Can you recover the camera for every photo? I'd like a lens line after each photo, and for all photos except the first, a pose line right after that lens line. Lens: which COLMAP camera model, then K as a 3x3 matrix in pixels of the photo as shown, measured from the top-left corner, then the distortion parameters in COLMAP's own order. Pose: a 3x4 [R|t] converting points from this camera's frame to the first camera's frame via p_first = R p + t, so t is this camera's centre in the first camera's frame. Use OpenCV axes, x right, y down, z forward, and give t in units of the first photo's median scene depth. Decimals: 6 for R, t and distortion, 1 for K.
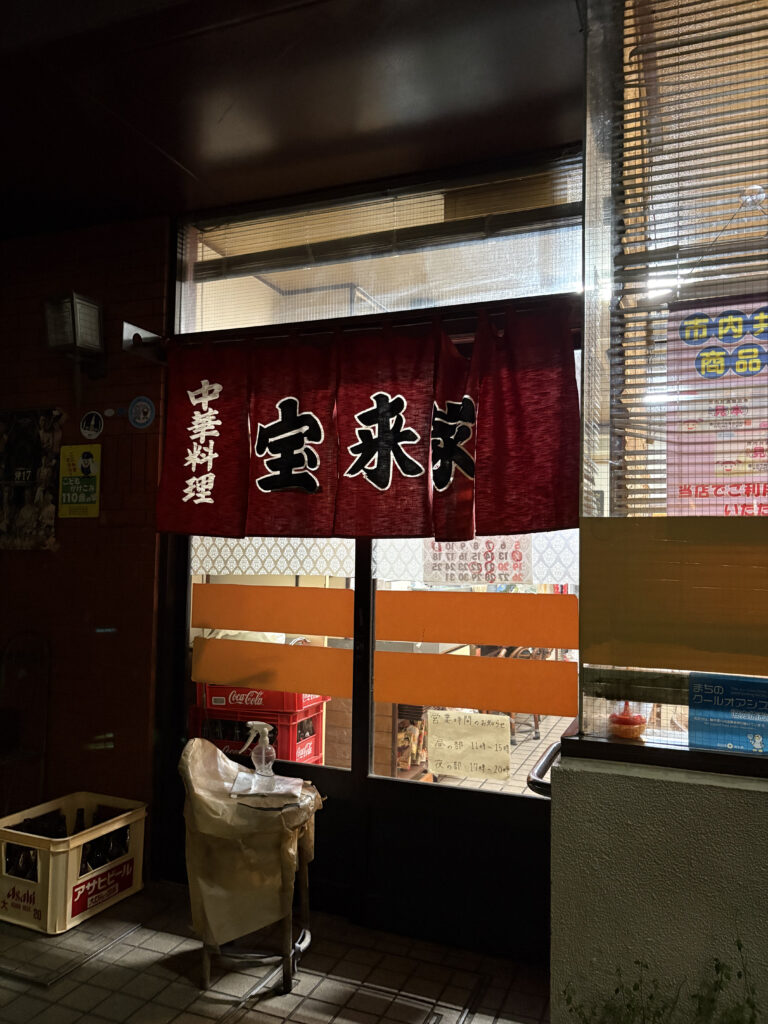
lens RADIAL K [[779.9, 0, 379.0], [0, 779.9, 519.5], [0, 0, 1]] dist [0.041503, -0.052993]
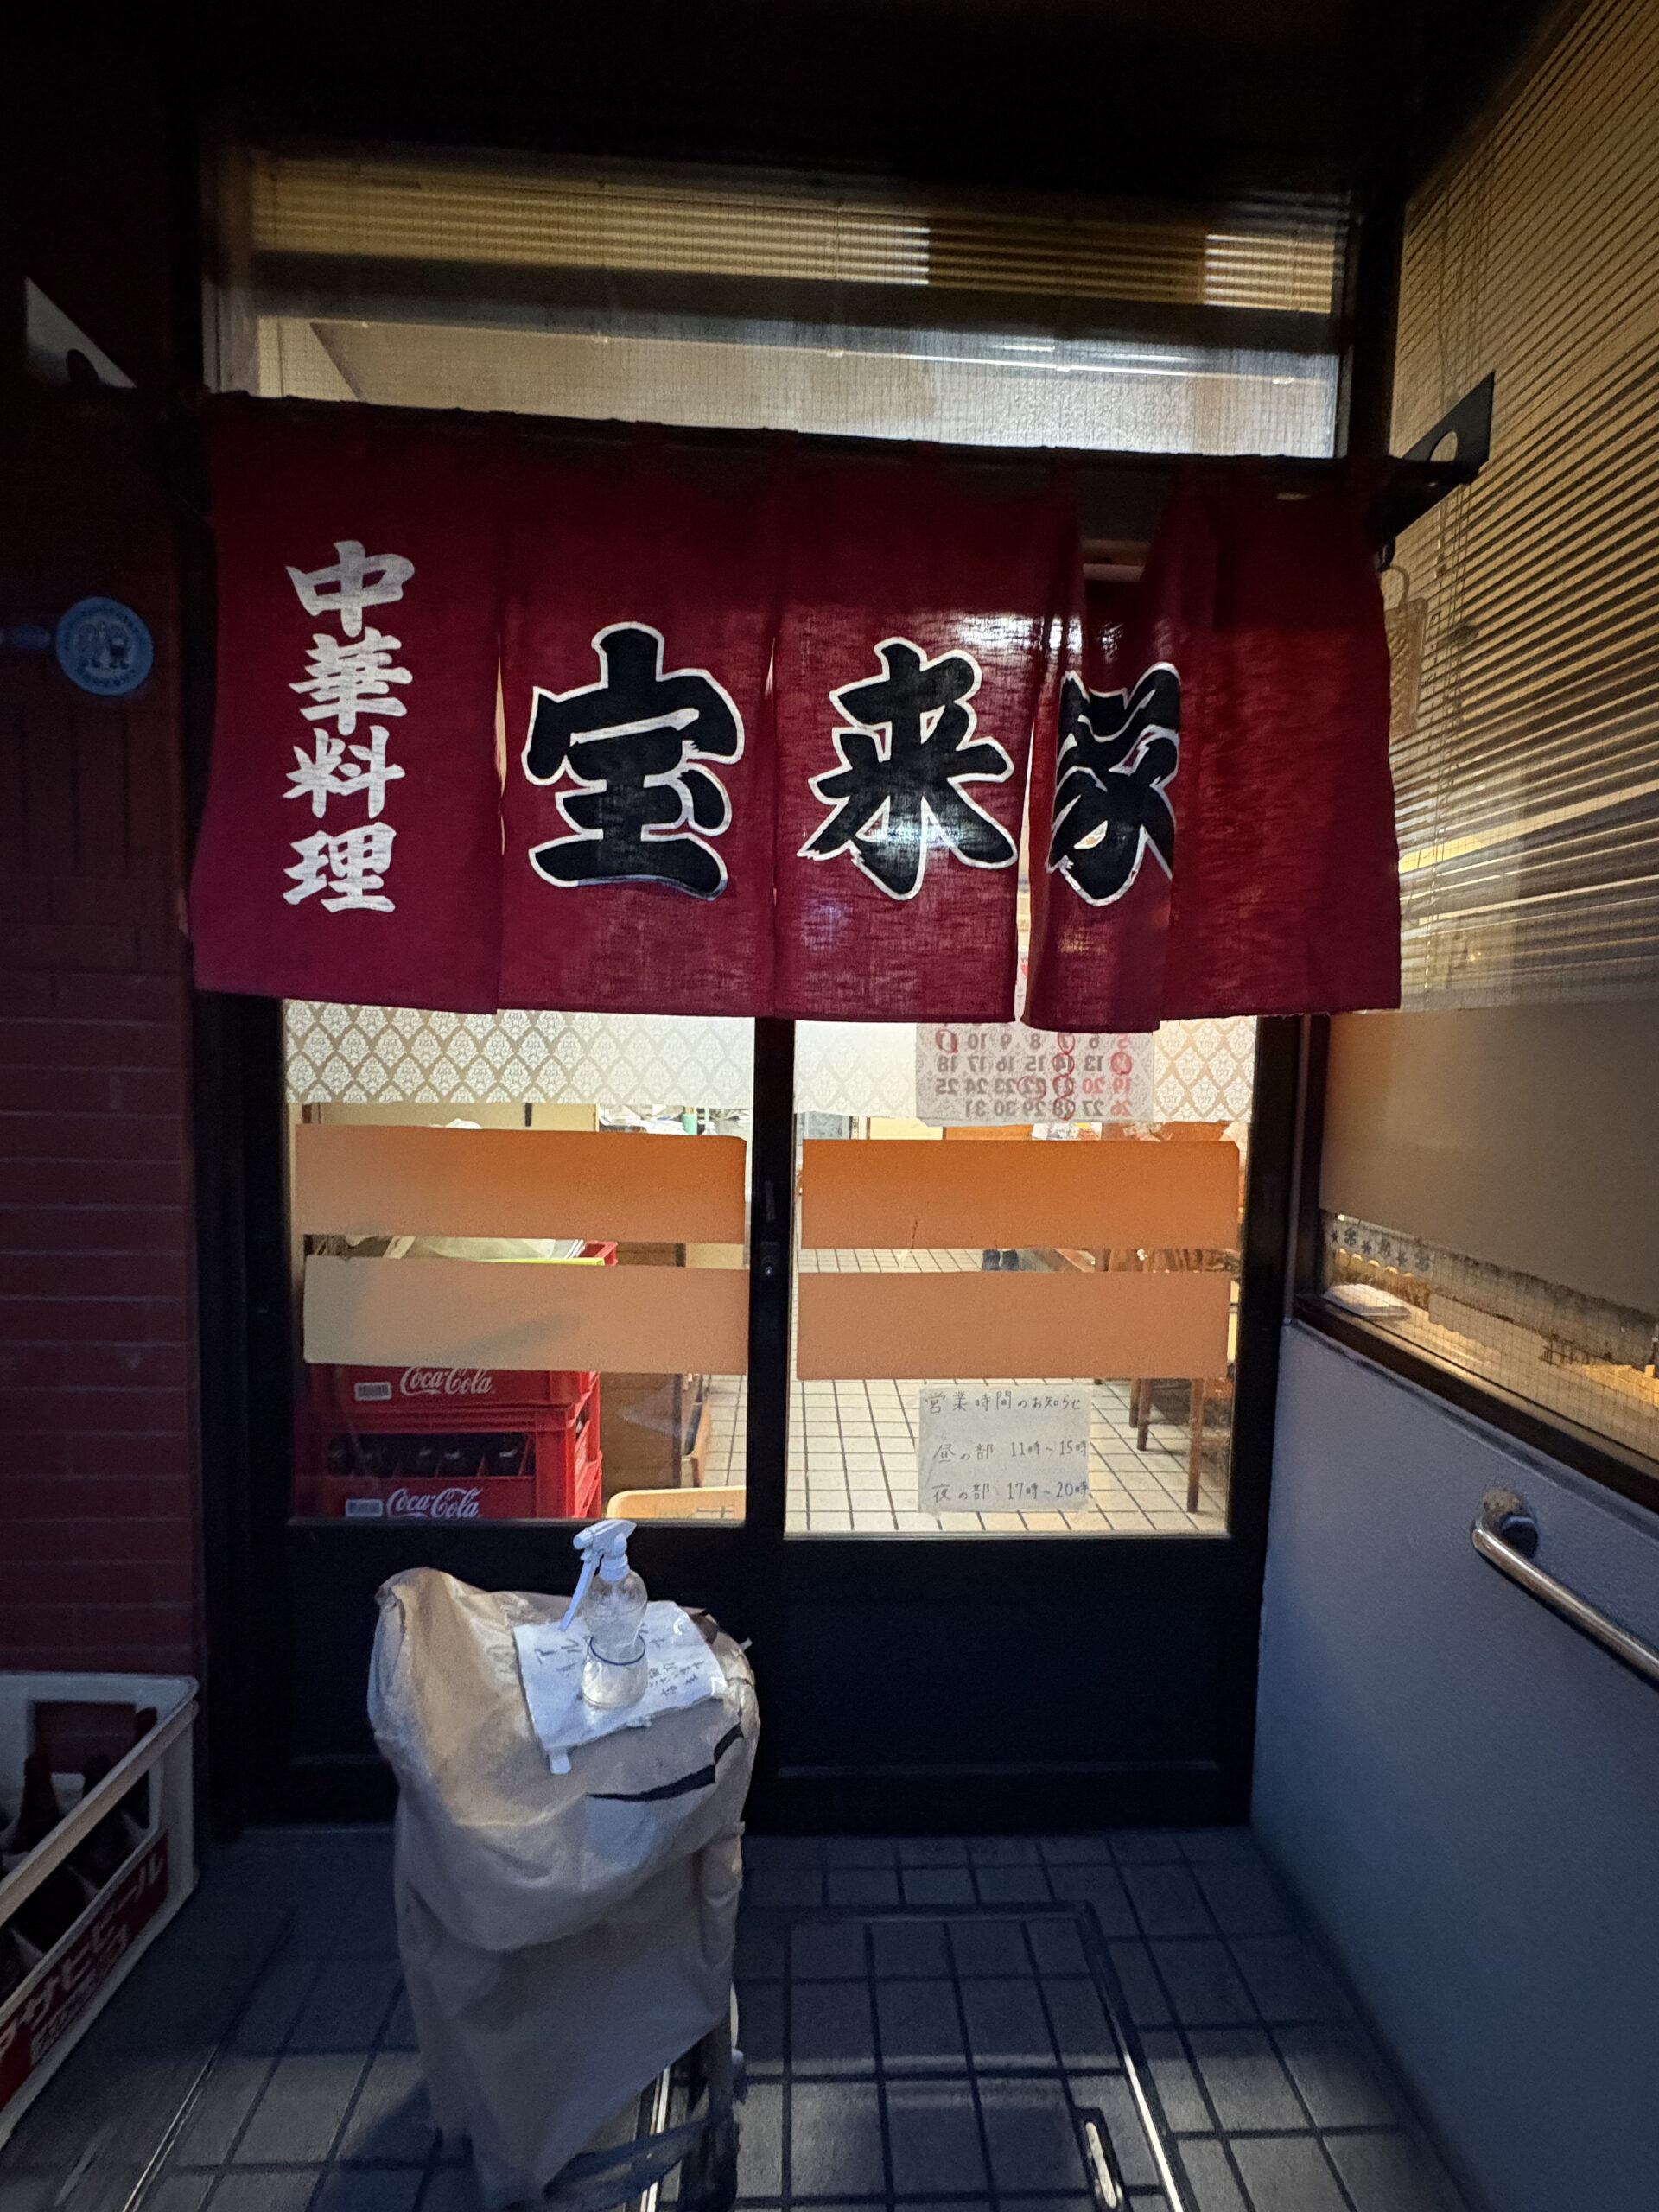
lens RADIAL K [[899.2, 0, 827.8], [0, 899.2, 1111.4], [0, 0, 1]] dist [-0.039887, 0.028269]
pose [[0.912458, -0.023640, 0.408487, -0.205841], [-0.030046, 0.991763, 0.124511, 0.012799], [-0.408066, -0.125884, 0.904232, 0.565263]]
